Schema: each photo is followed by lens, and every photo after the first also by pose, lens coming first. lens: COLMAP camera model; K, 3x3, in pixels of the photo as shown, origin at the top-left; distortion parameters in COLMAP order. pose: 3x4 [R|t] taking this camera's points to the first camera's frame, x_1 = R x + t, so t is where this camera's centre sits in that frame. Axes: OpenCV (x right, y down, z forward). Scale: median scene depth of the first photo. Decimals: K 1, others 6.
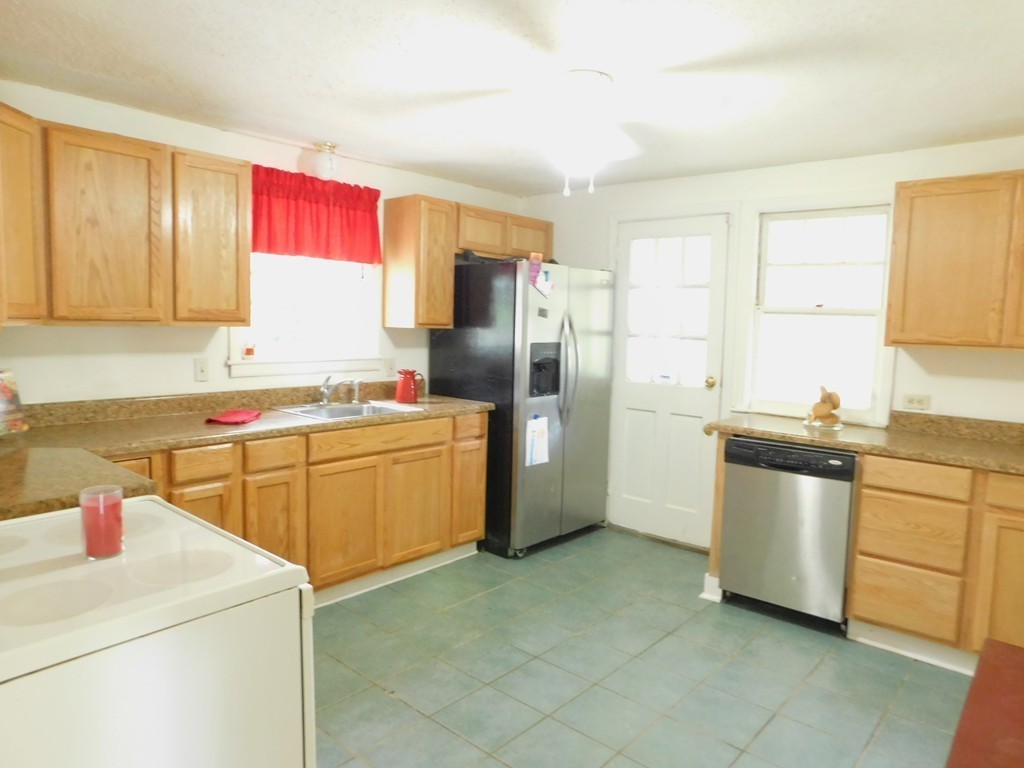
lens RADIAL K [[686.6, 0, 512.0], [0, 686.6, 384.0], [0, 0, 1]] dist [0.000574, 0.000010]
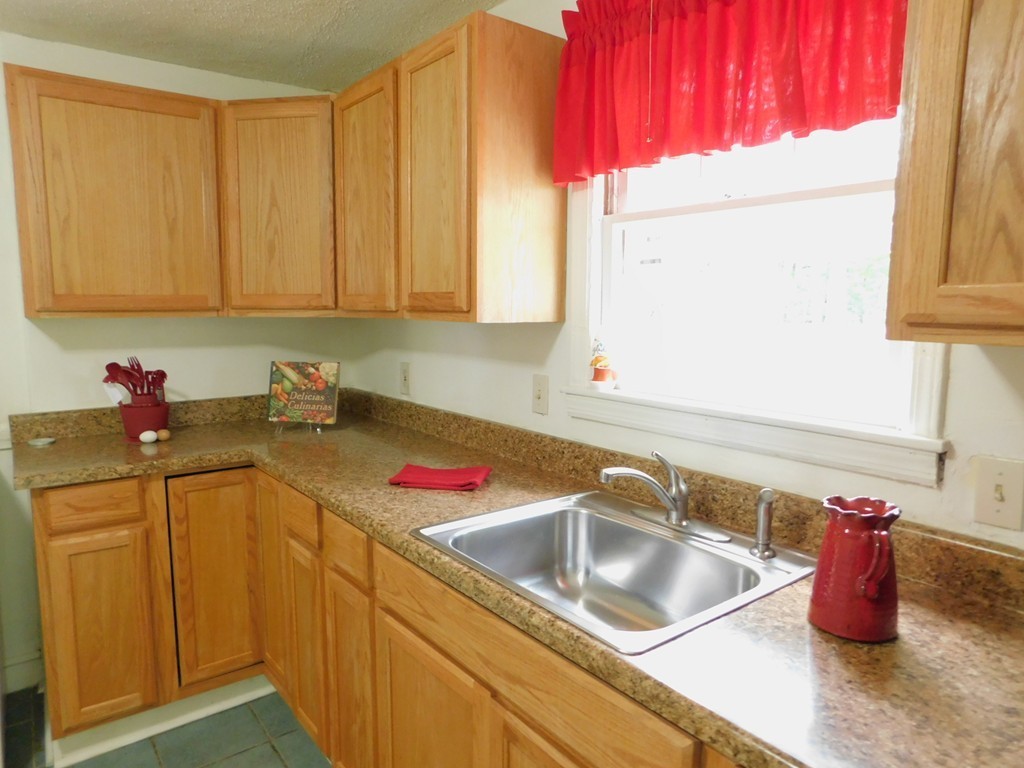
lens RADIAL K [[659.6, 0, 512.0], [0, 659.6, 384.0], [0, 0, 1]] dist [0.001808, 0.000436]
pose [[-0.184740, 0.091138, -0.978553, 0.129532], [-0.105544, 0.988093, 0.111952, -0.100610], [0.977104, 0.123963, -0.172921, 1.169239]]
